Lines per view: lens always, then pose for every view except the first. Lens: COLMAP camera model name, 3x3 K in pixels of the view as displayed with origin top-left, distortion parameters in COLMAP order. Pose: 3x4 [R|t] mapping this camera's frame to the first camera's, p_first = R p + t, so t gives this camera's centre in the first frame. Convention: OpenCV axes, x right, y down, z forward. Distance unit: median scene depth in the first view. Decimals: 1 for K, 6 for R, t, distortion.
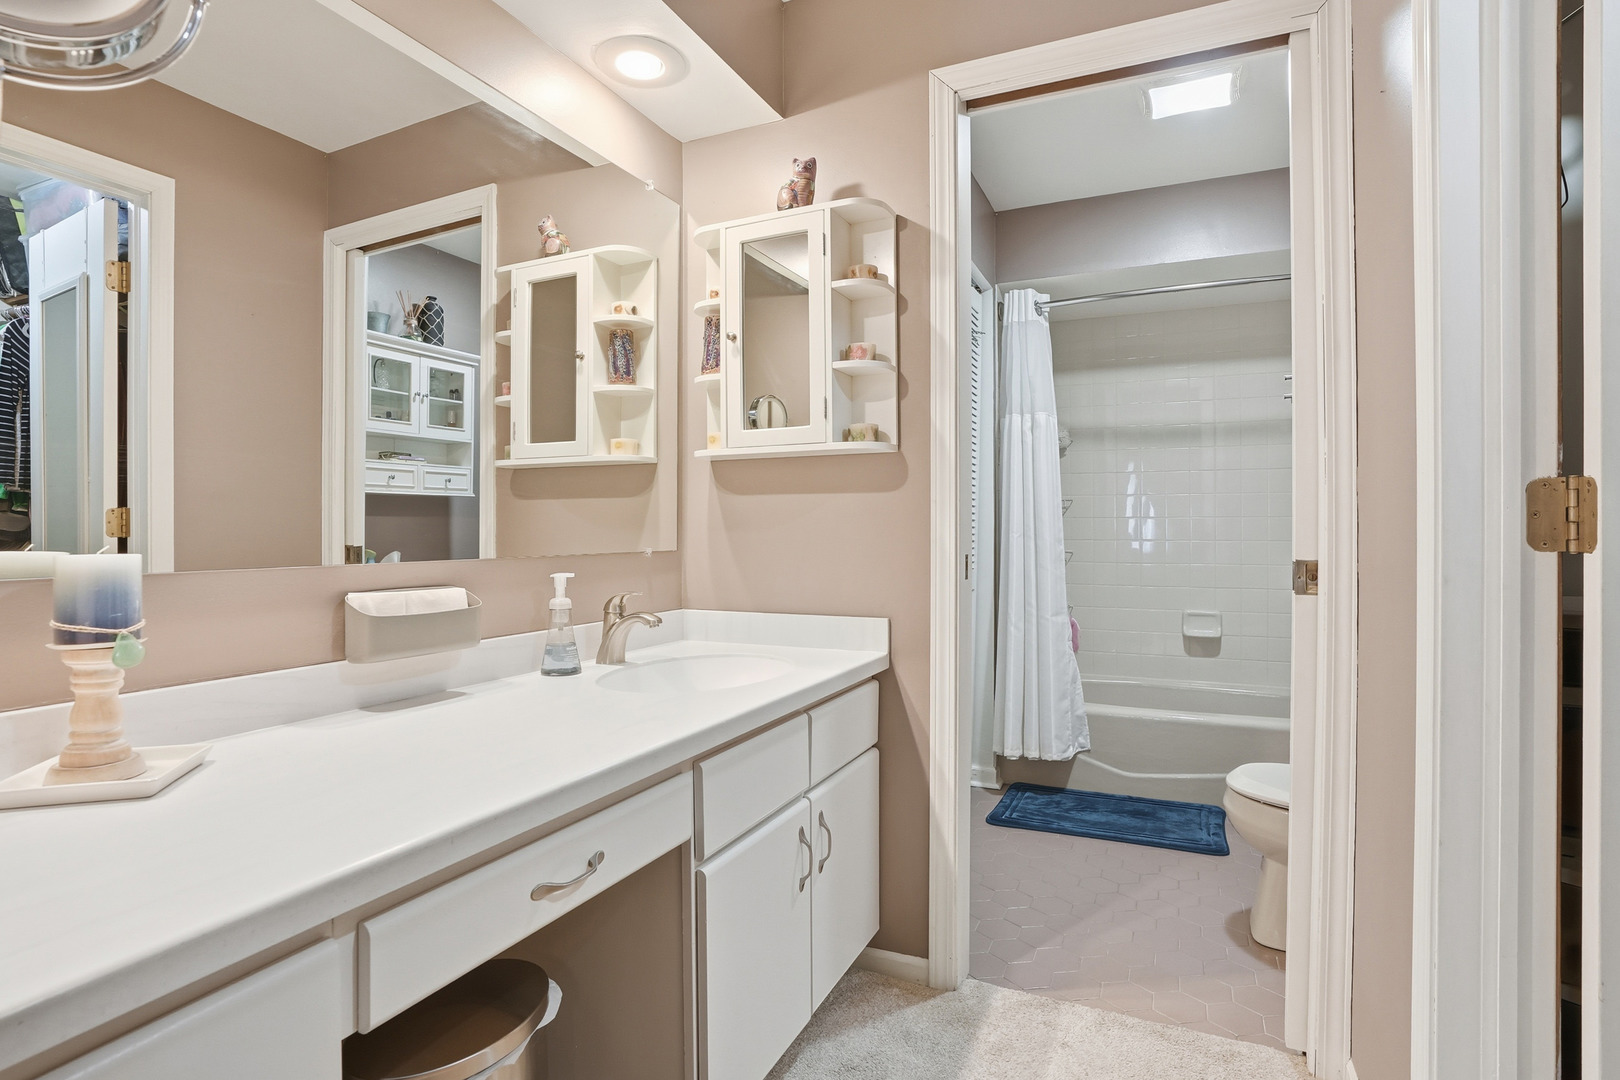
lens RADIAL K [[838.8, 0, 810.0], [0, 838.8, 540.0], [0, 0, 1]] dist [-0.028832, -0.000042]
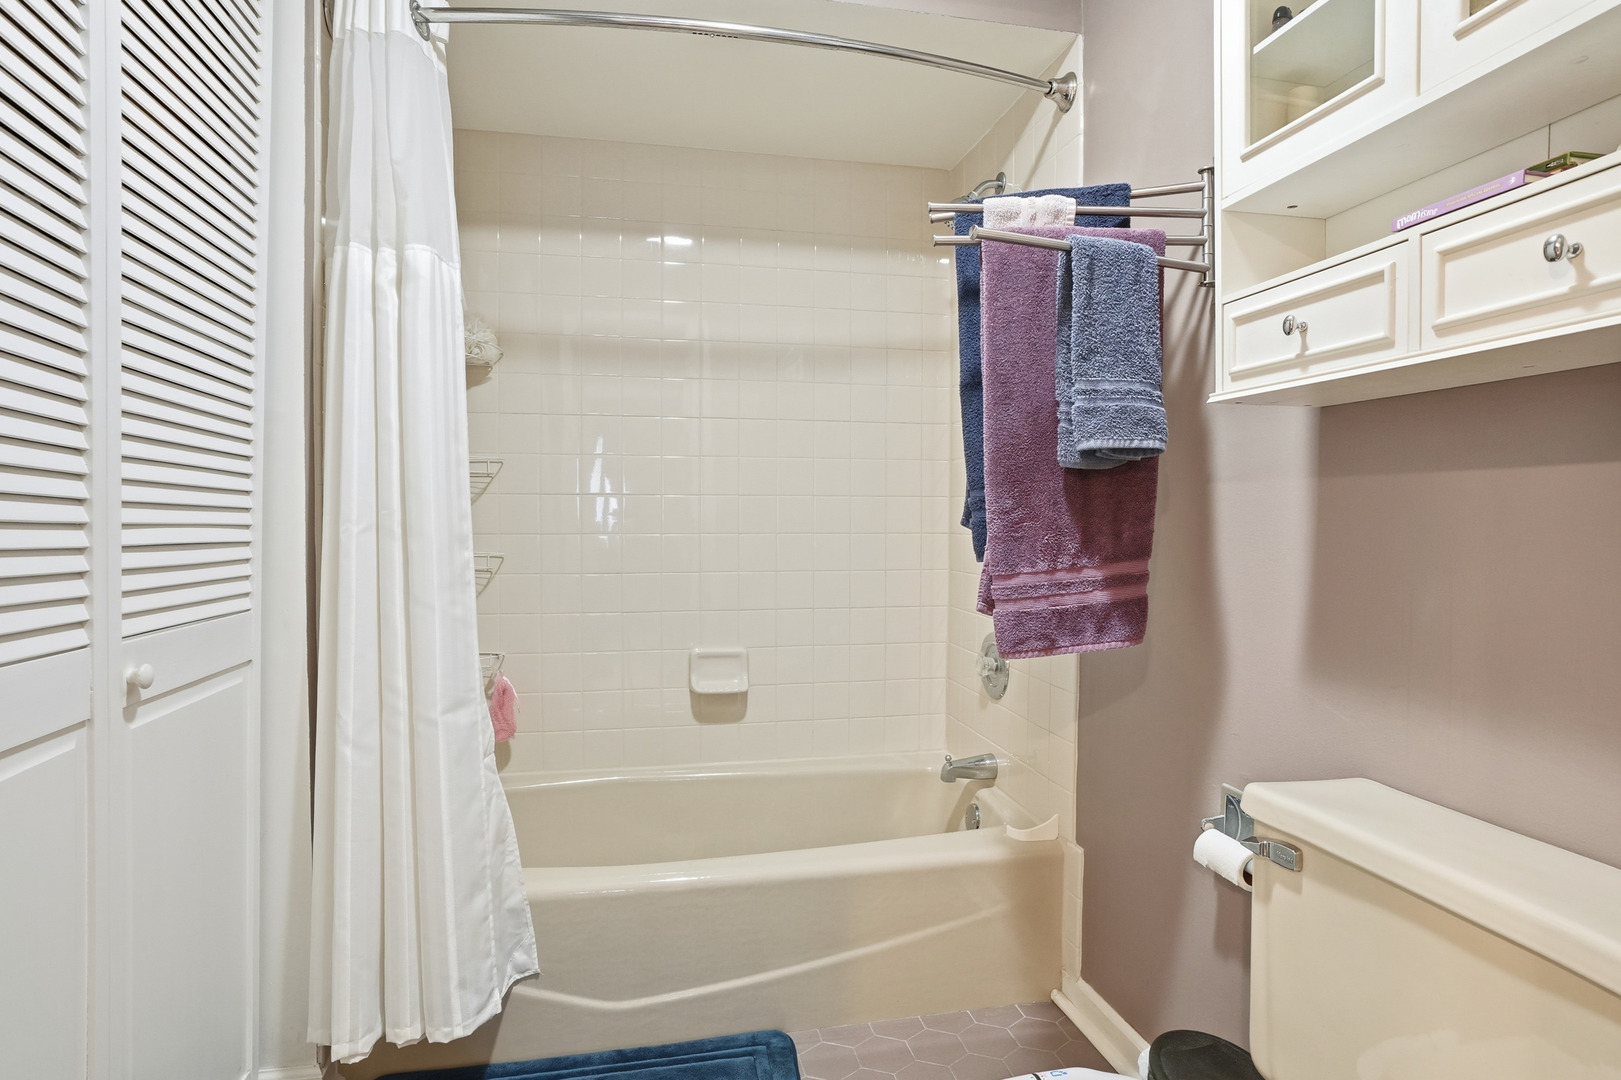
lens RADIAL K [[771.3, 0, 808.5], [0, 771.3, 524.0], [0, 0, 1]] dist [-0.078311, 0.035031]
pose [[0.789526, -0.004843, 0.613698, 0.193787], [-0.000259, 0.999966, 0.008224, -0.011047], [-0.613717, -0.006651, 0.789498, 0.561559]]
